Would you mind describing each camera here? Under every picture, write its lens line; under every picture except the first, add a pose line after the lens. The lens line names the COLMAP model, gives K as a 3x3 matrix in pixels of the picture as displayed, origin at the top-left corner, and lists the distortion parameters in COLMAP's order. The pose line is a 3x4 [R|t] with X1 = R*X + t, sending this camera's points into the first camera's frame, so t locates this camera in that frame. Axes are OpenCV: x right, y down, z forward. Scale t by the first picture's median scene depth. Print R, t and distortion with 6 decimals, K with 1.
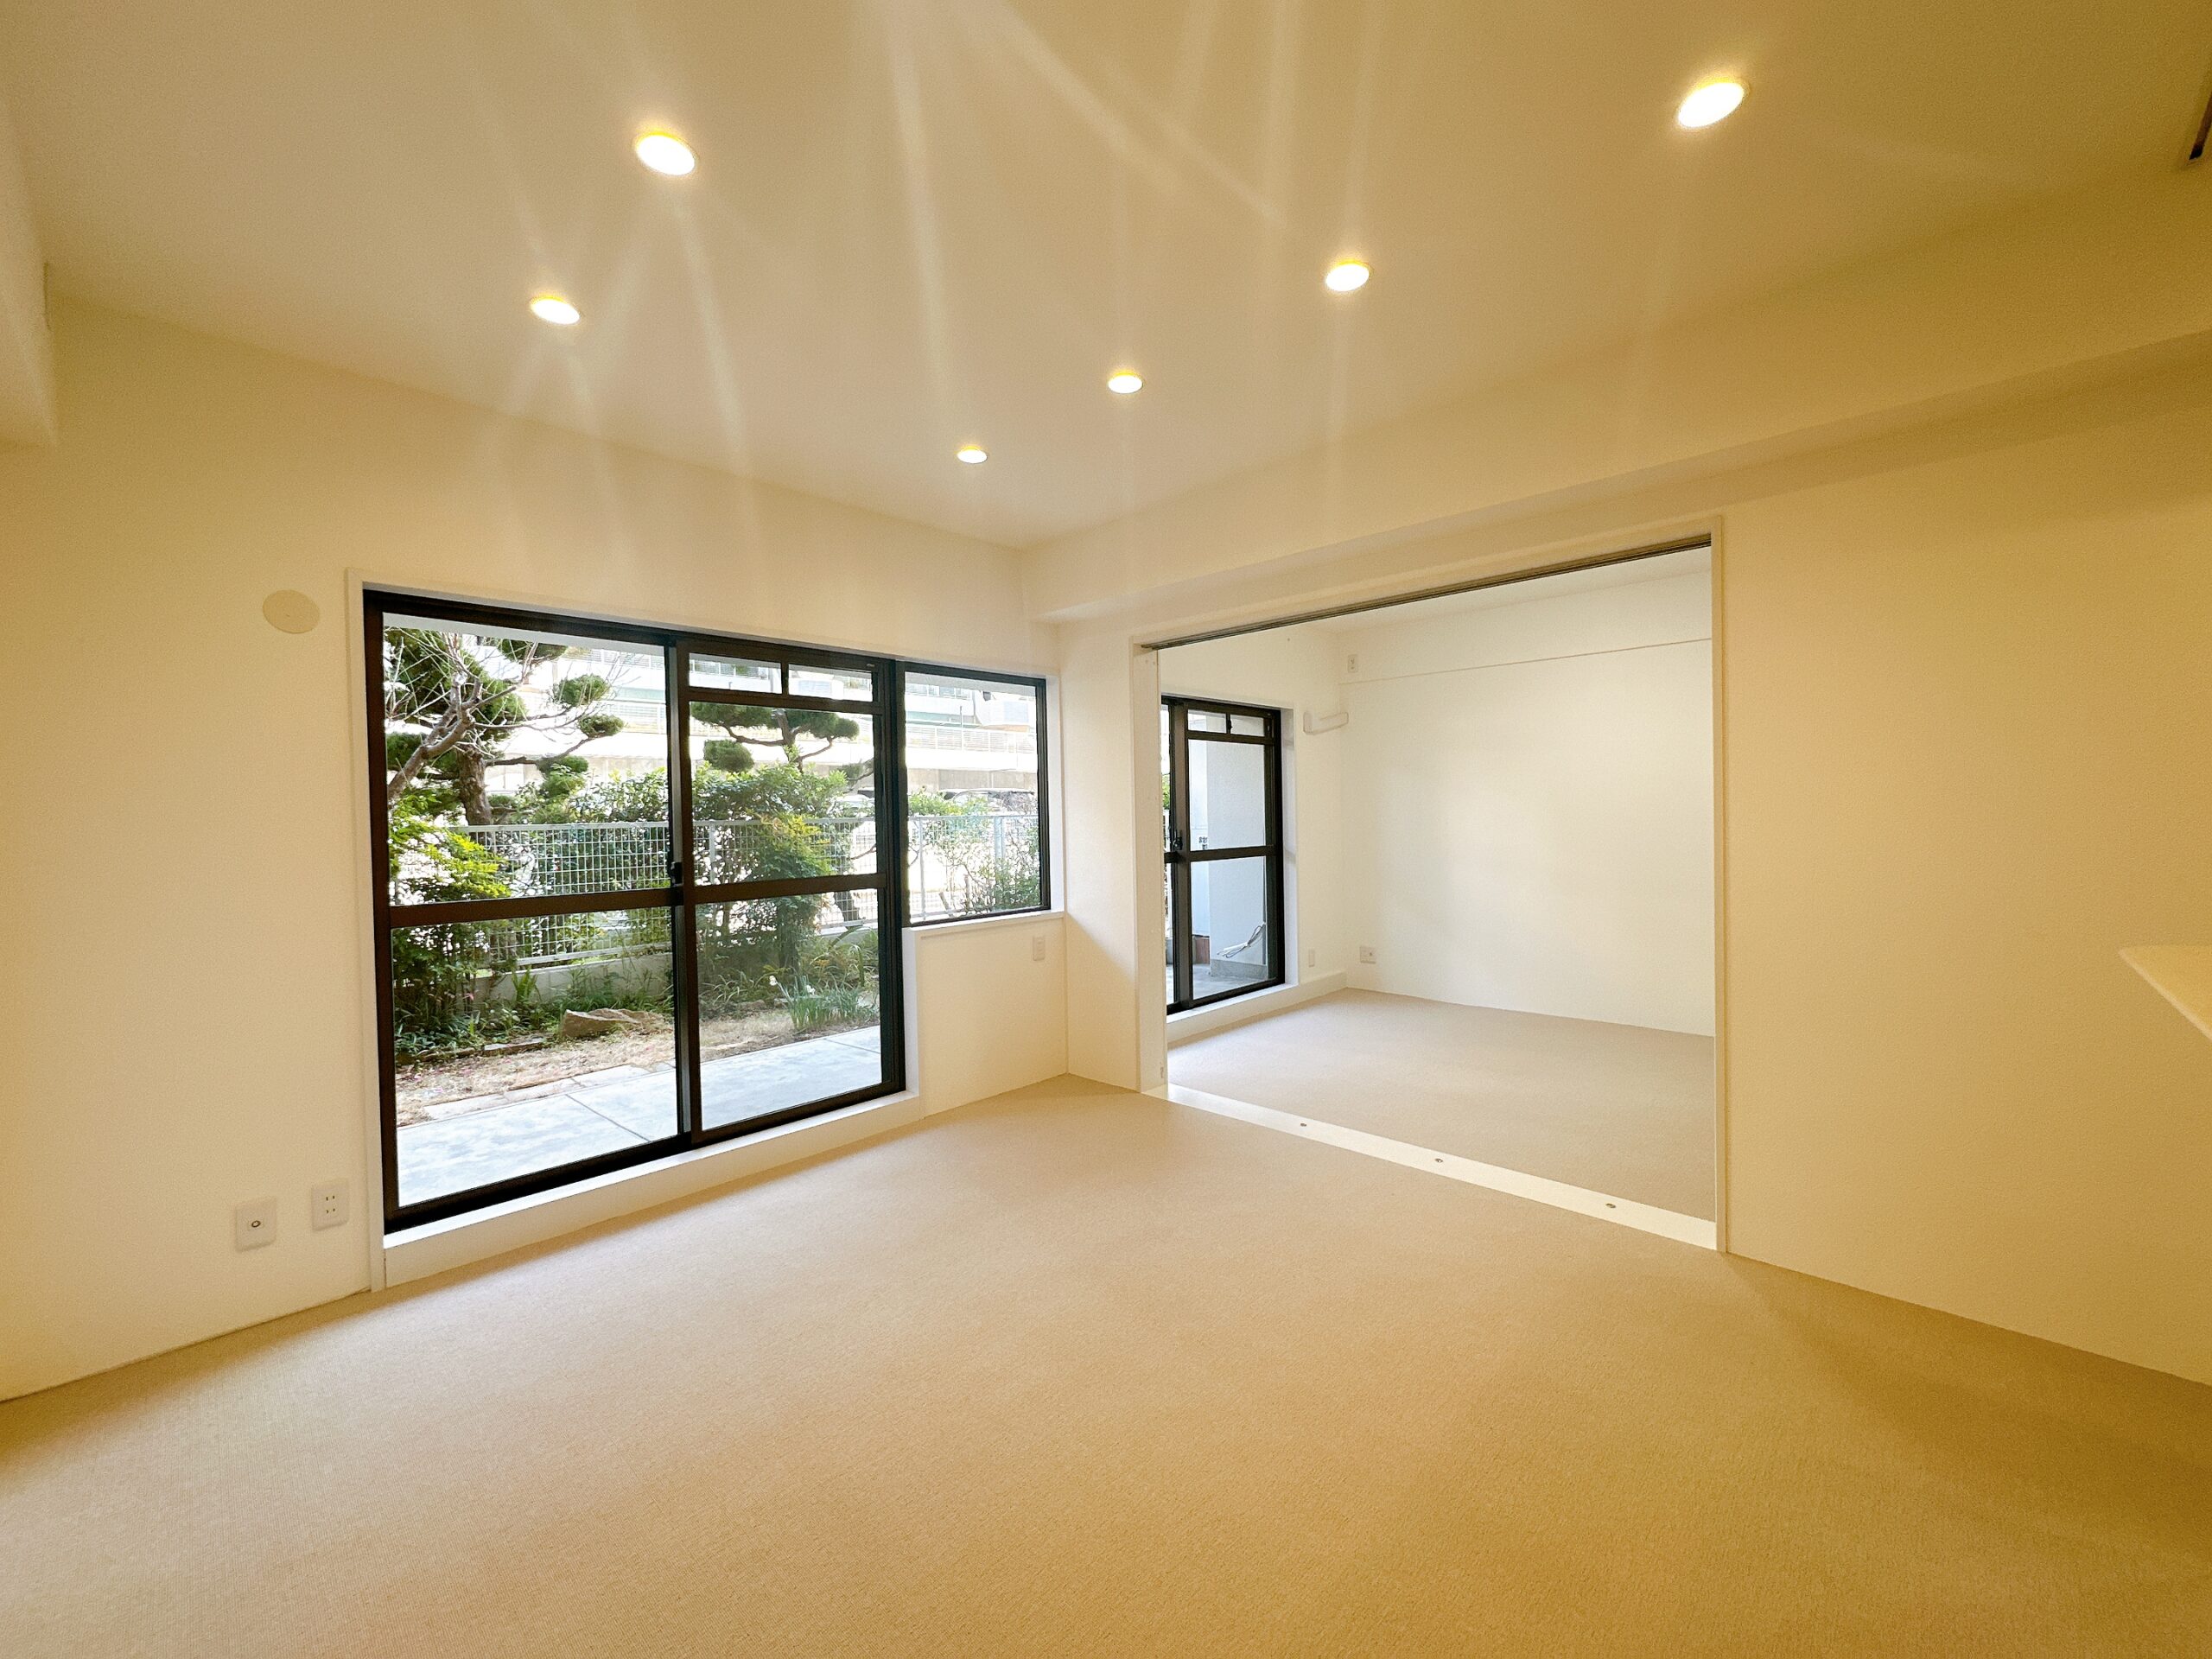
lens RADIAL K [[885.4, 0, 1106.0], [0, 885.4, 829.5], [0, 0, 1]] dist [0.003194, 0.000186]
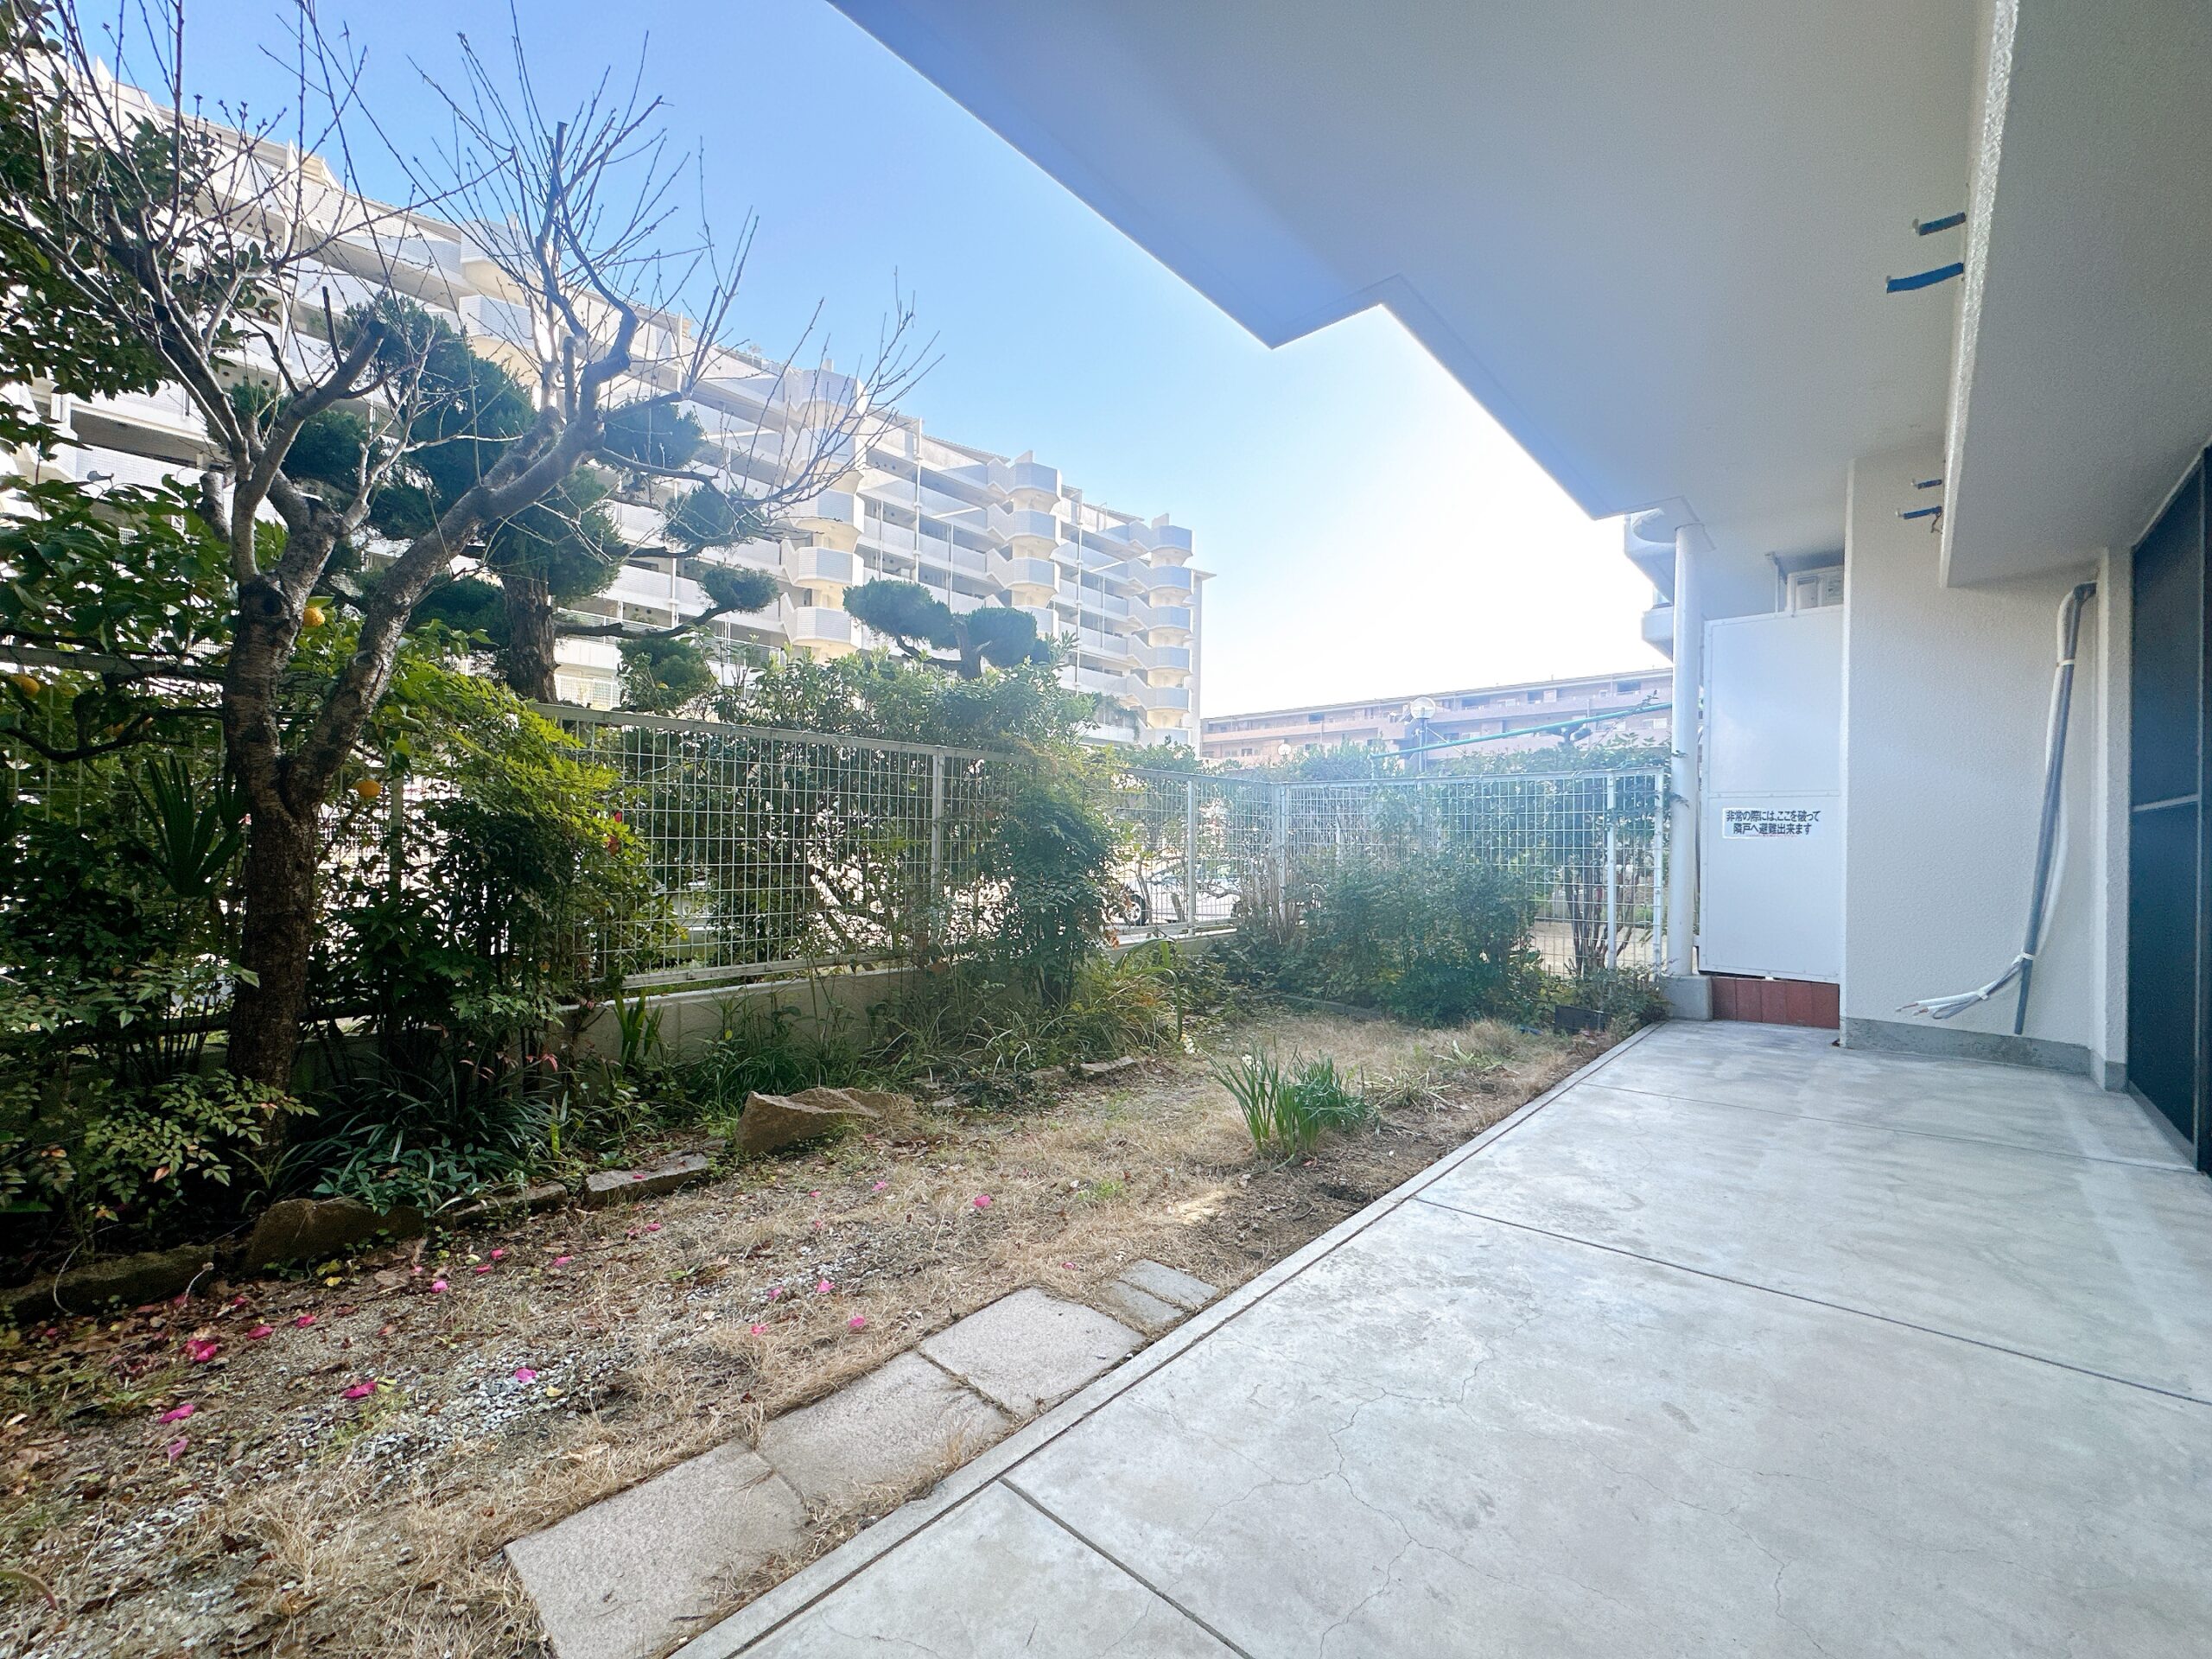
lens RADIAL K [[885.4, 0, 1106.0], [0, 885.4, 829.5], [0, 0, 1]] dist [0.003194, 0.000186]
pose [[0.998857, 0.040732, 0.024999, -0.467644], [-0.040053, 0.998831, -0.027064, 0.075281], [-0.026072, 0.026032, 0.999321, 0.558070]]
